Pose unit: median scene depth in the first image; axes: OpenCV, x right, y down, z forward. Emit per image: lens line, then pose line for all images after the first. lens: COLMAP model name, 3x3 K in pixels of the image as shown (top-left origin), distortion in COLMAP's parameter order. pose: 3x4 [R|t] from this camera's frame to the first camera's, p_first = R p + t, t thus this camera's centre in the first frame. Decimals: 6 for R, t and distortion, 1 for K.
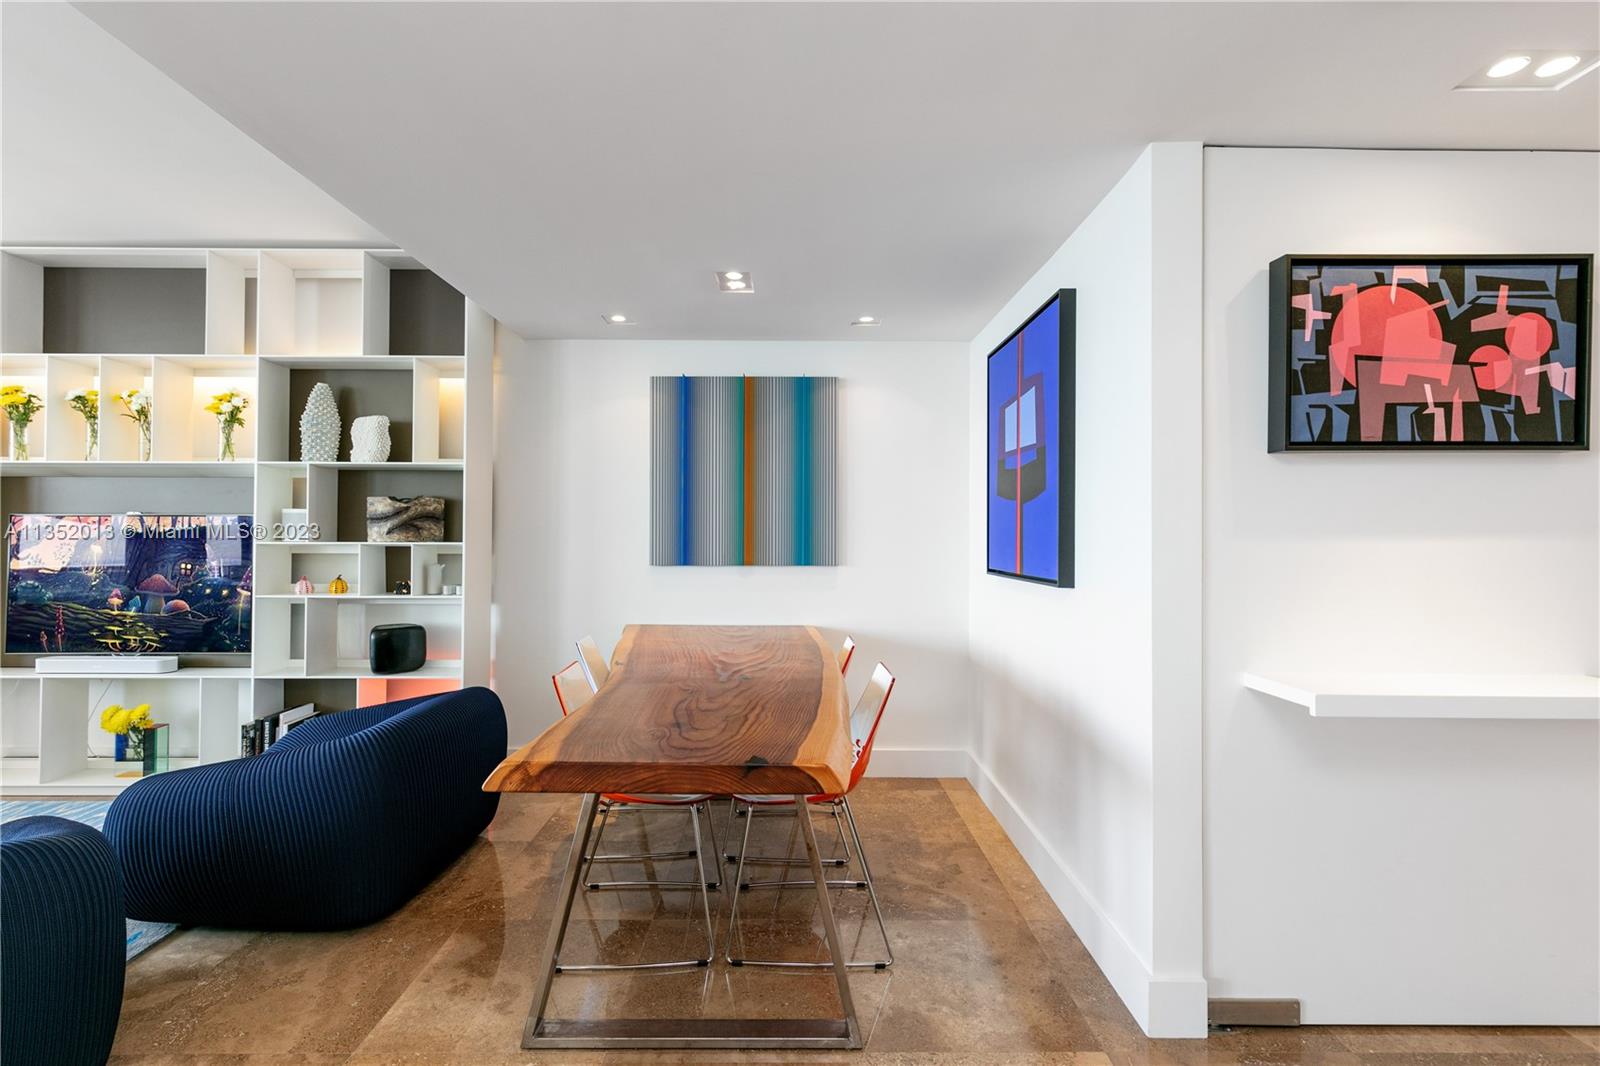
lens RADIAL K [[734.4, 0, 797.9], [0, 734.4, 523.4], [0, 0, 1]] dist [0.002346, -0.000818]
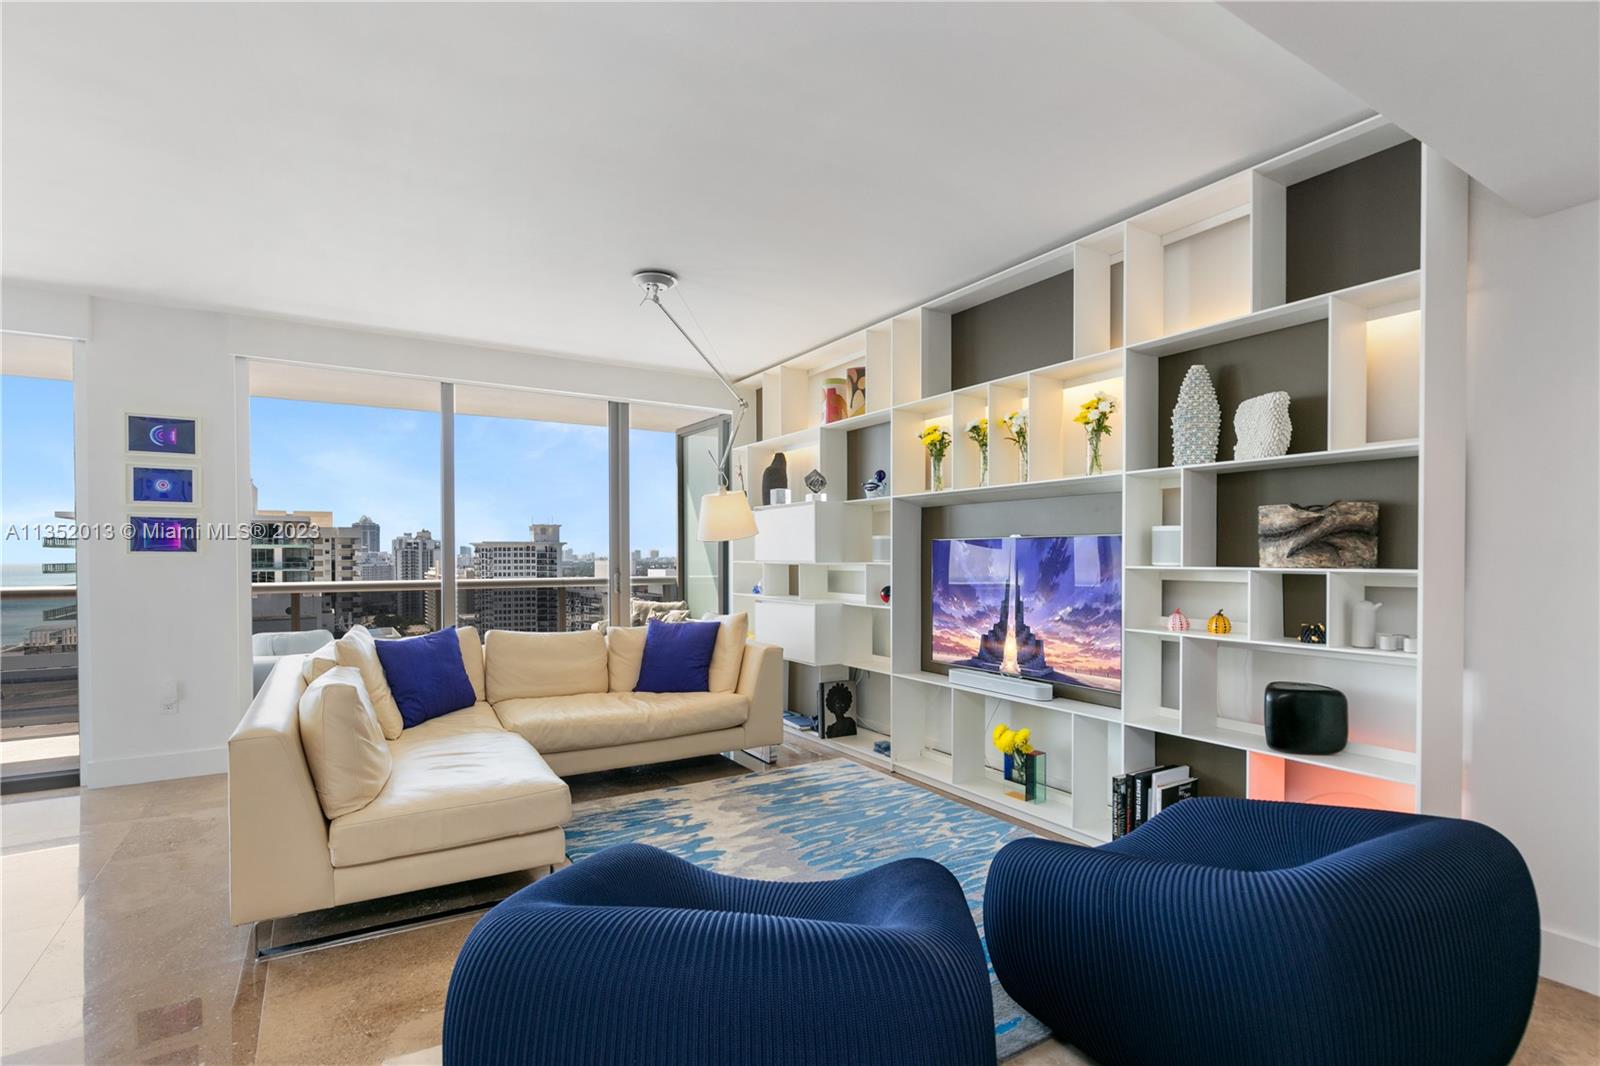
lens RADIAL K [[764.7, 0, 789.4], [0, 764.7, 564.1], [0, 0, 1]] dist [-0.000076, -0.001143]
pose [[0.512868, 0.005457, -0.858450, -0.240873], [0.015128, 0.999767, 0.015393, 0.004618], [0.858334, -0.020882, 0.512666, 0.289740]]
